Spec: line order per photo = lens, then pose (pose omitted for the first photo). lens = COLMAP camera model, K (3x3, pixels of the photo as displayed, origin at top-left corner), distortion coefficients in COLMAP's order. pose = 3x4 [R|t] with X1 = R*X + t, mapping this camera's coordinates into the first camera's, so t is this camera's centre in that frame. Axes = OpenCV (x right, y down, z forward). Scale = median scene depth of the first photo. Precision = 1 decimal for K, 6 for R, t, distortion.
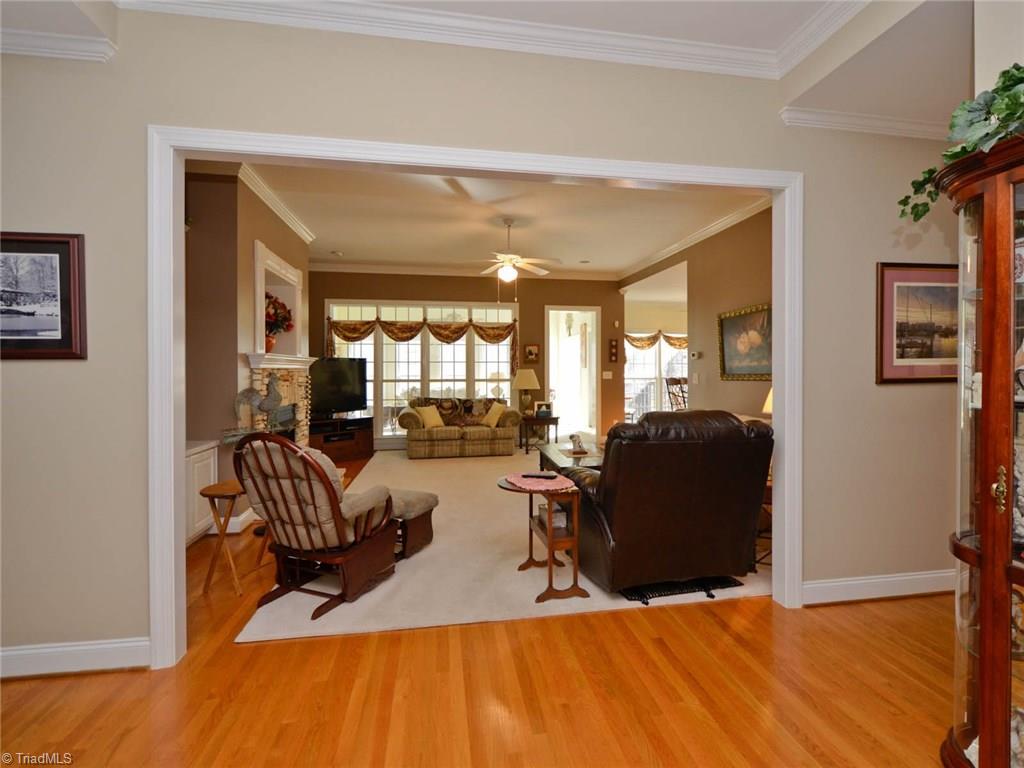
lens RADIAL K [[518.1, 0, 521.0], [0, 518.1, 357.5], [0, 0, 1]] dist [0.000205, -0.001296]
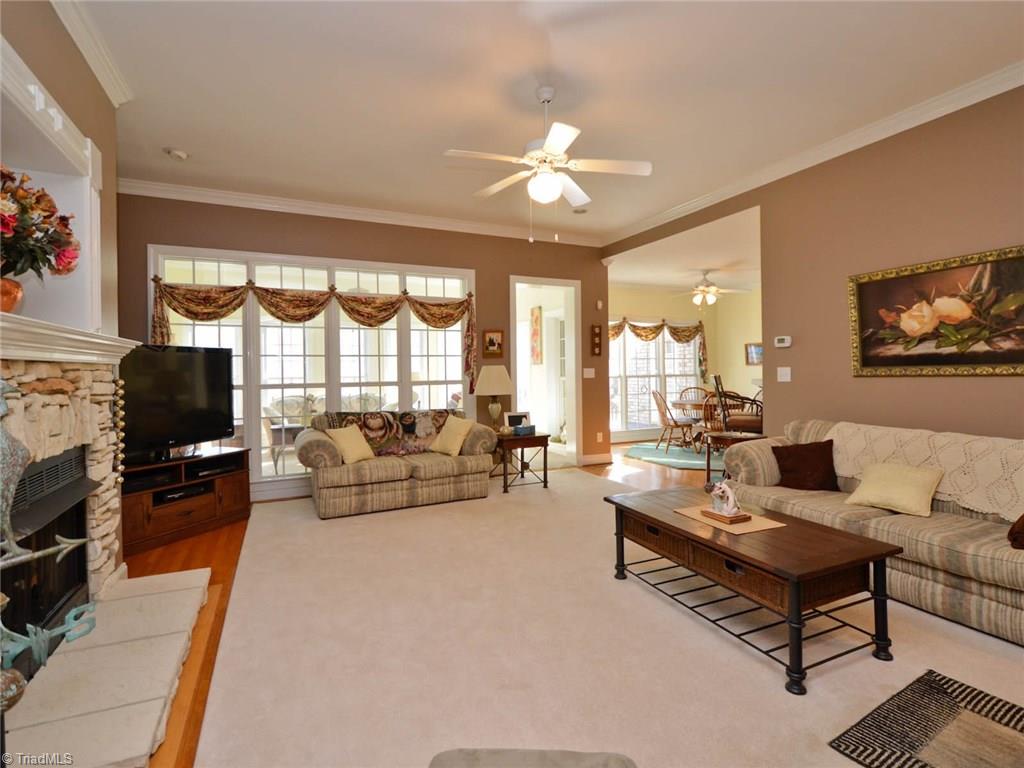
lens RADIAL K [[525.6, 0, 527.7], [0, 525.6, 363.4], [0, 0, 1]] dist [0.013746, -0.000316]
pose [[0.959959, -0.006747, 0.280059, -0.139001], [0.003940, 0.999936, 0.010583, 0.012498], [-0.280113, -0.009056, 0.959924, 0.320459]]
